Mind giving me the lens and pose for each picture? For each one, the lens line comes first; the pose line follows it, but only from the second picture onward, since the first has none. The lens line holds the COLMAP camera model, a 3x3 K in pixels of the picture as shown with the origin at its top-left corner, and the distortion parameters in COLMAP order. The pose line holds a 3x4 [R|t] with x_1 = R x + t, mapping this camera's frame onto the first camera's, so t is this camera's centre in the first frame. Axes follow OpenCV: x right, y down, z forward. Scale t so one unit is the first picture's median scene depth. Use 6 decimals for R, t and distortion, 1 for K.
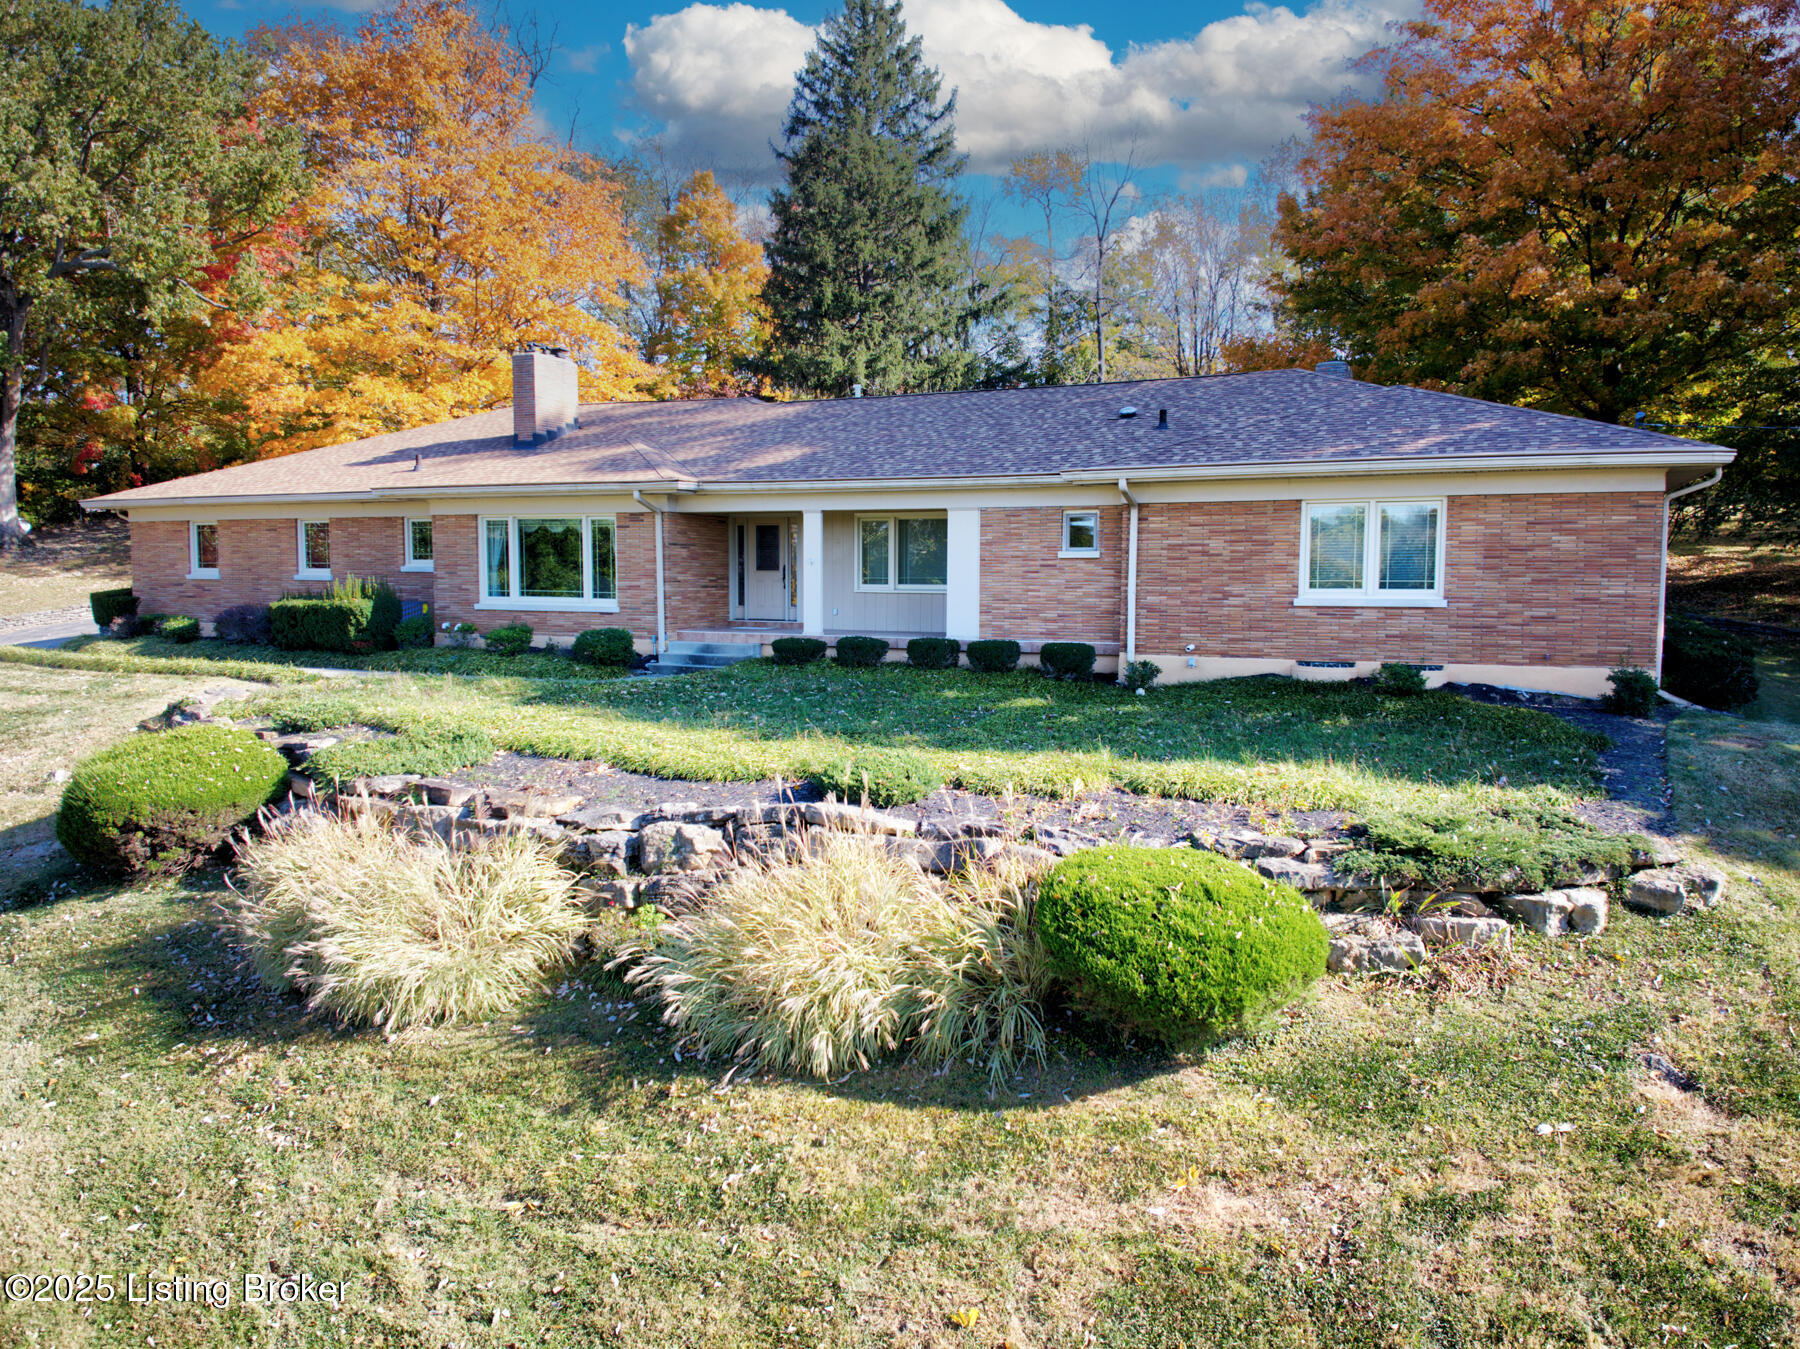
lens RADIAL K [[1300.0, 0, 900.0], [0, 1300.0, 674.5], [0, 0, 1]] dist [0.131063, -0.275129]
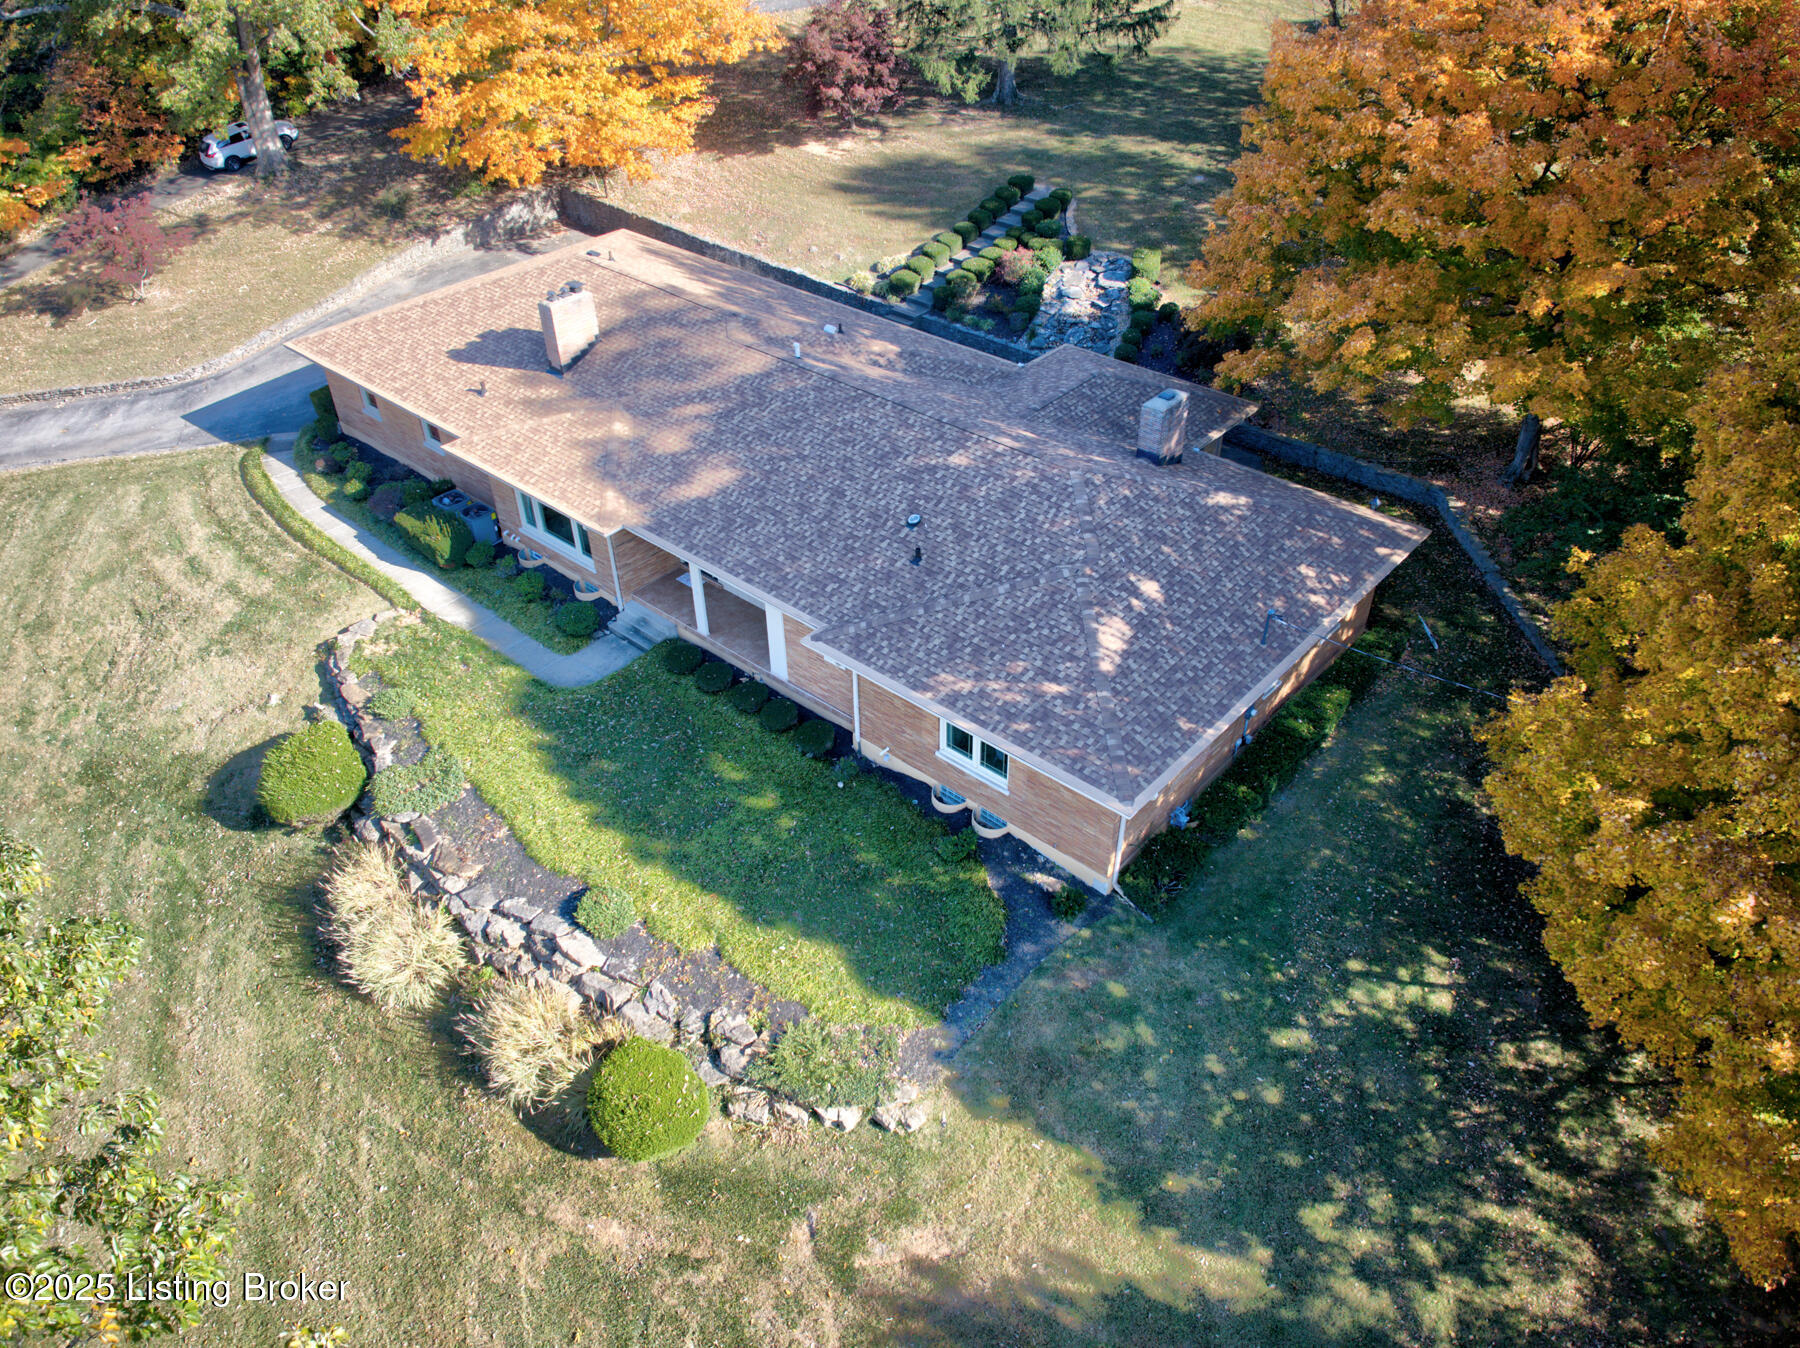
lens RADIAL K [[1300.0, 0, 900.0], [0, 1300.0, 674.0], [0, 0, 1]] dist [0.131063, -0.275129]
pose [[0.956970, 0.158153, -0.243303, 0.609316], [0.002197, 0.834461, 0.551063, -0.956715], [0.290179, -0.527885, 0.798207, -0.167361]]
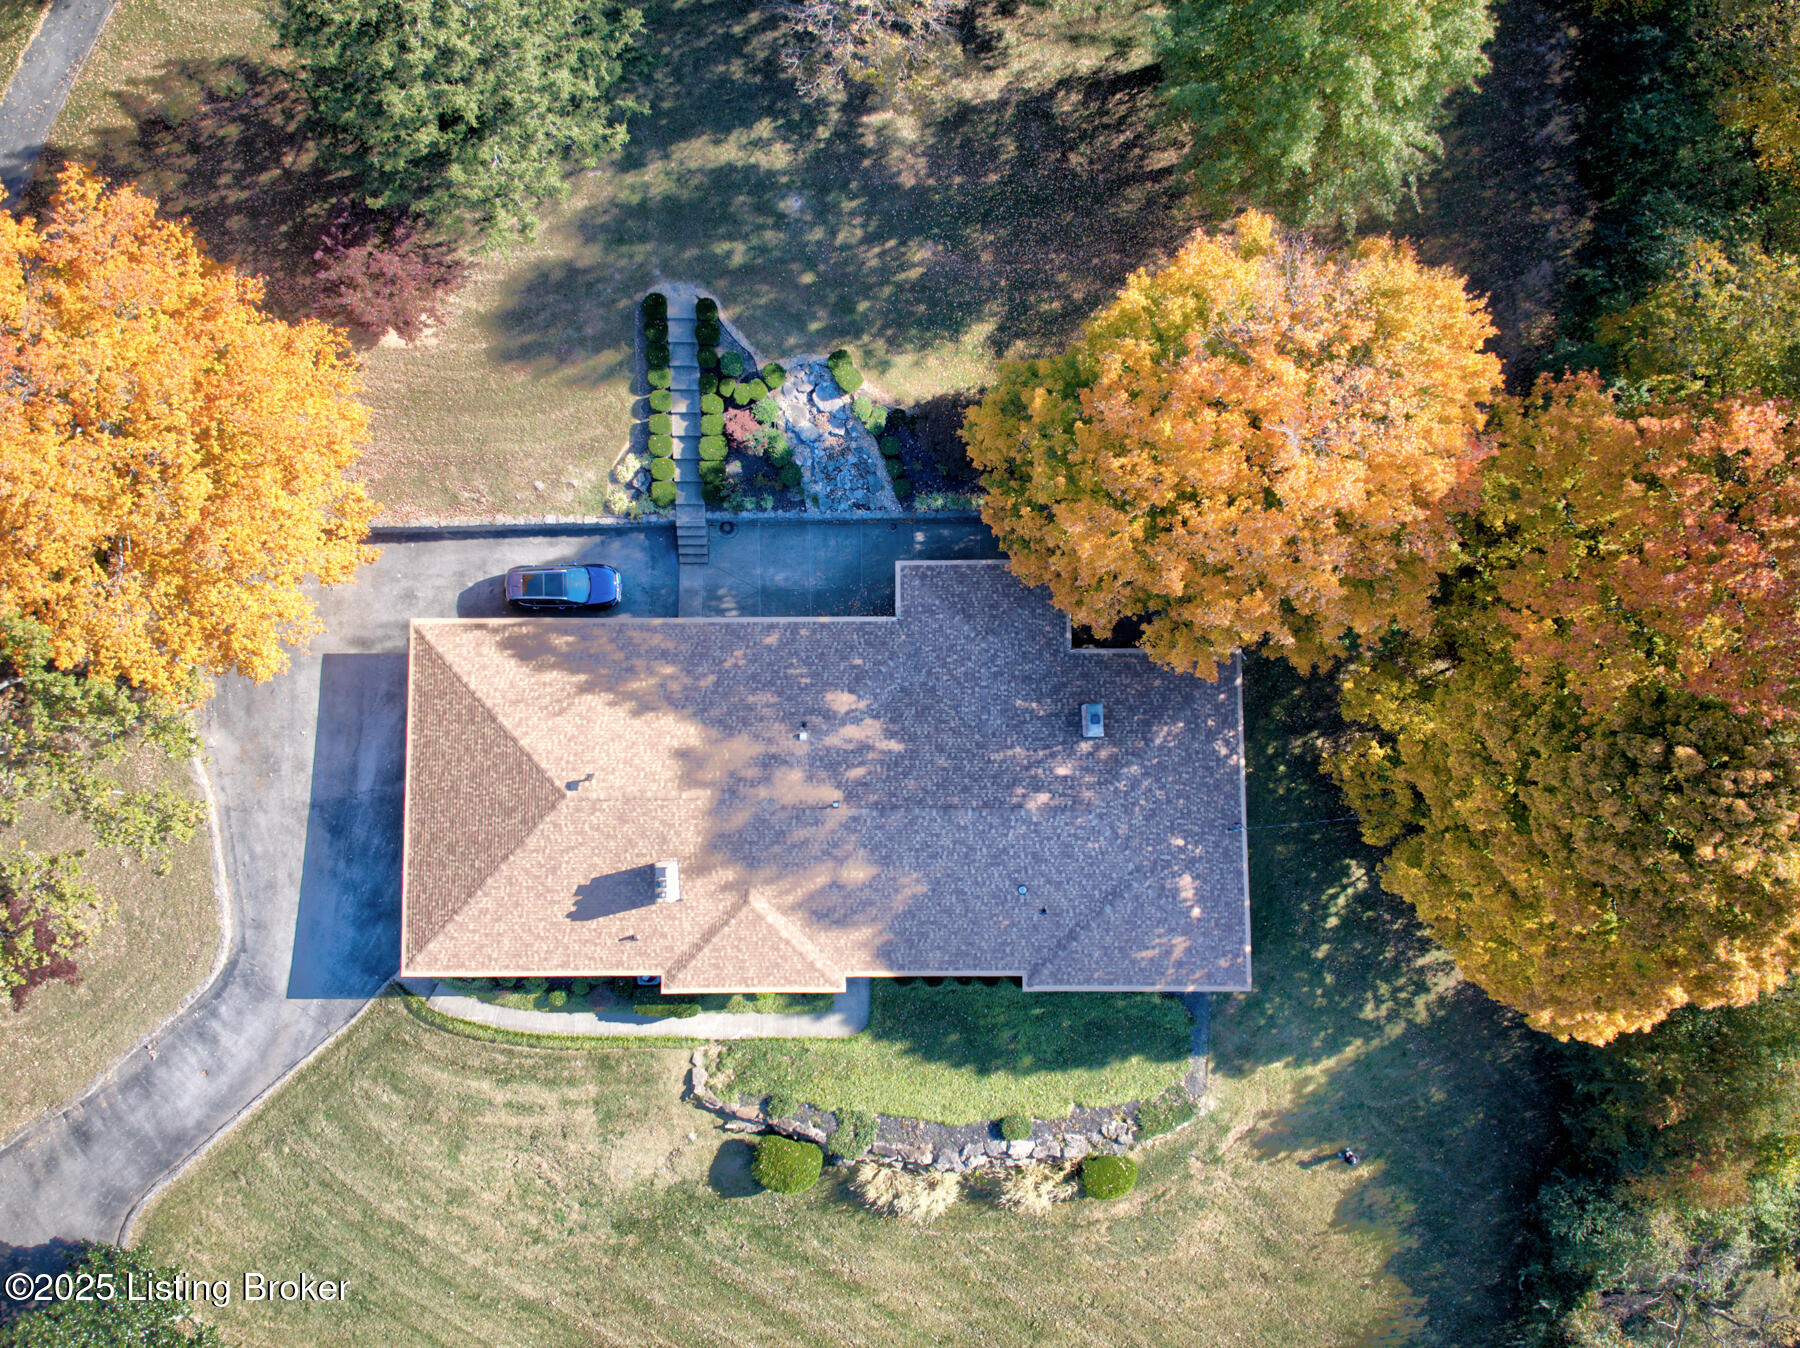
lens RADIAL K [[1300.0, 0, 900.0], [0, 1300.0, 674.0], [0, 0, 1]] dist [0.131063, -0.275129]
pose [[0.906574, -0.421908, -0.010788, 0.196065], [0.062706, 0.109374, 0.992021, -2.814120], [-0.417362, -0.900017, 0.125612, 1.375679]]
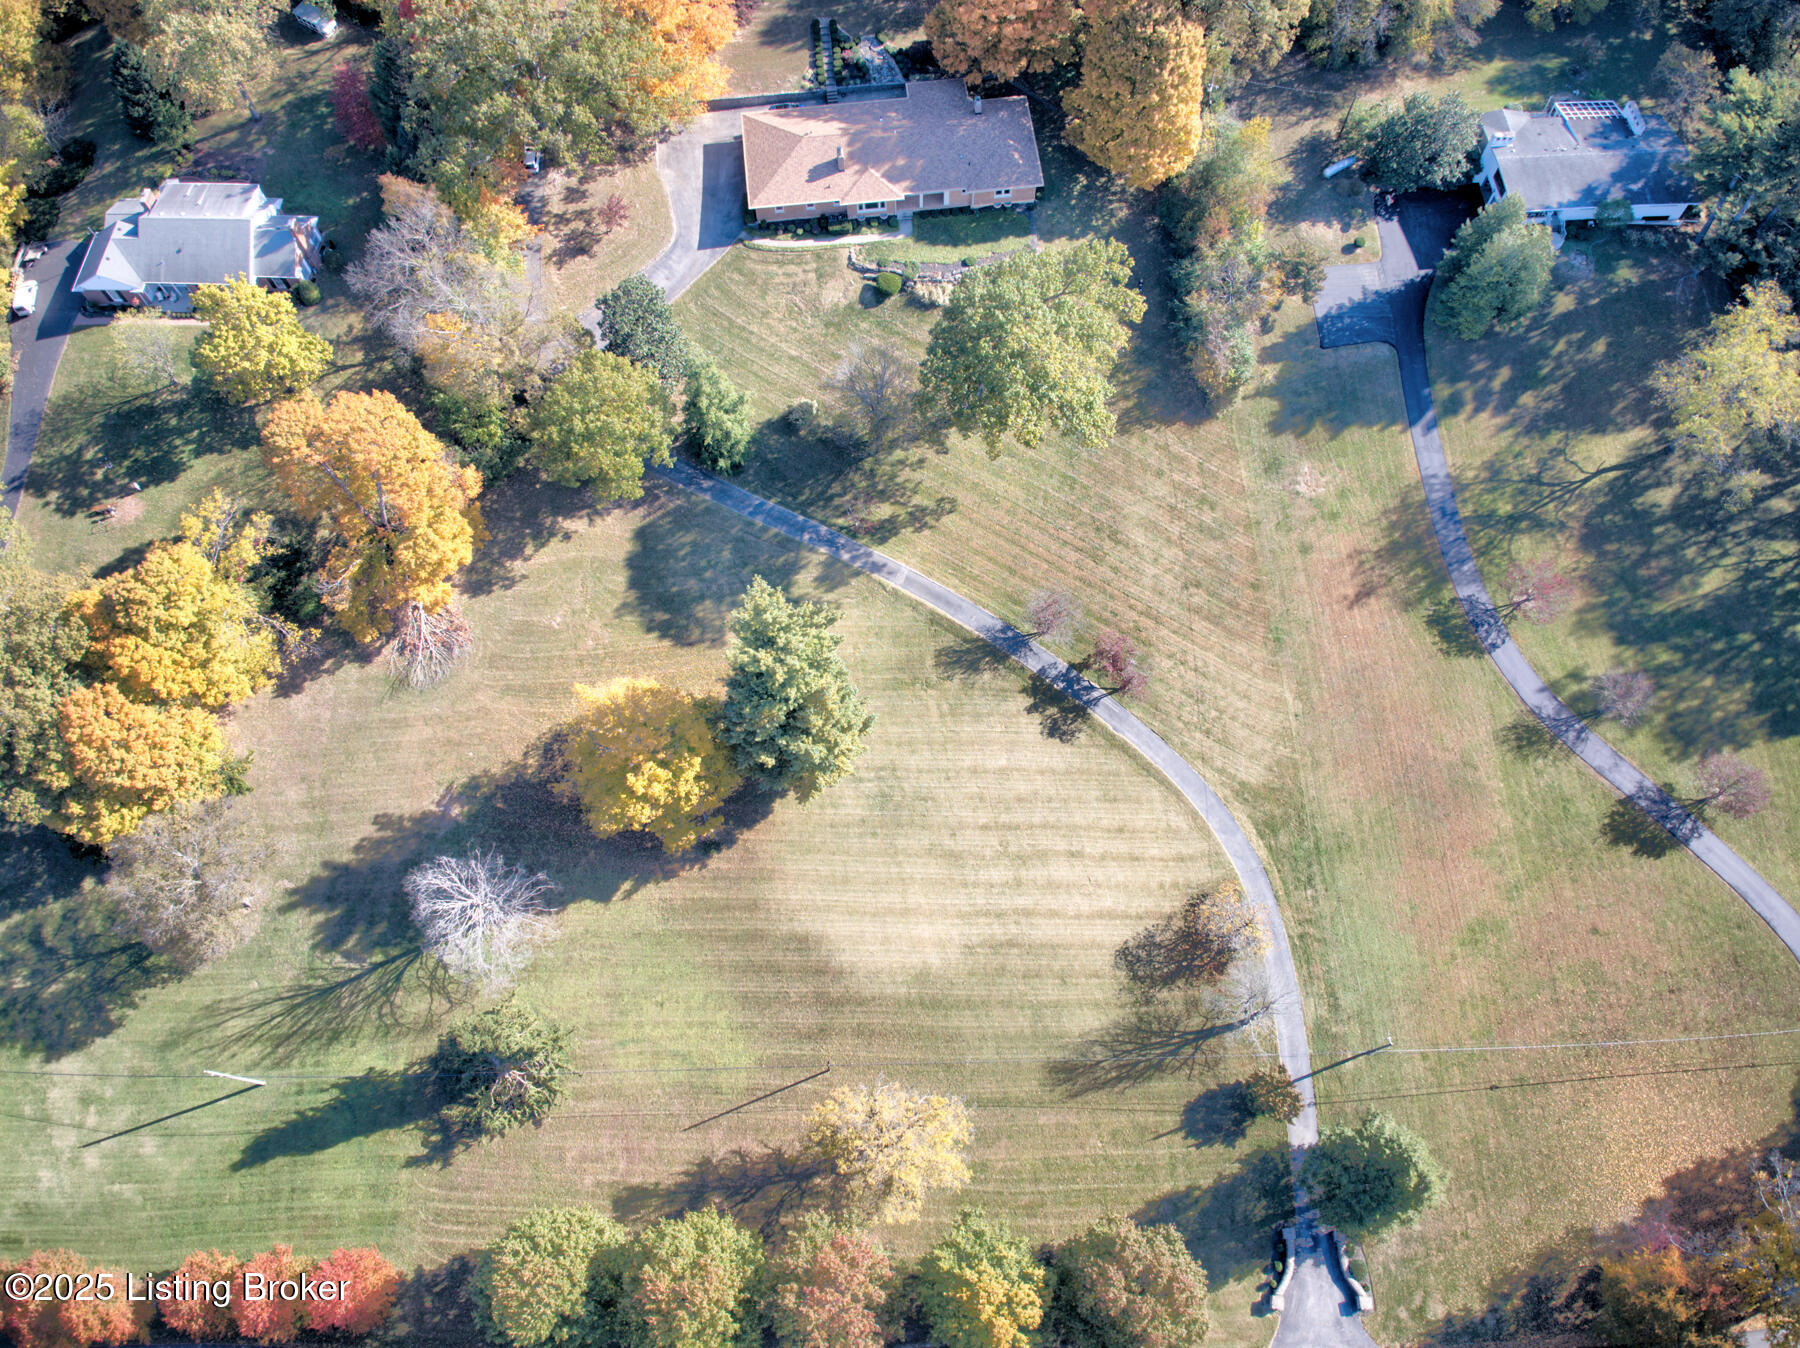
lens RADIAL K [[1300.0, 0, 900.0], [0, 1300.0, 674.0], [0, 0, 1]] dist [0.131063, -0.275129]
pose [[0.854731, -0.483117, 0.189822, -2.956930], [0.051649, 0.443038, 0.895014, -5.683862], [-0.516495, -0.755192, 0.403631, -3.889197]]
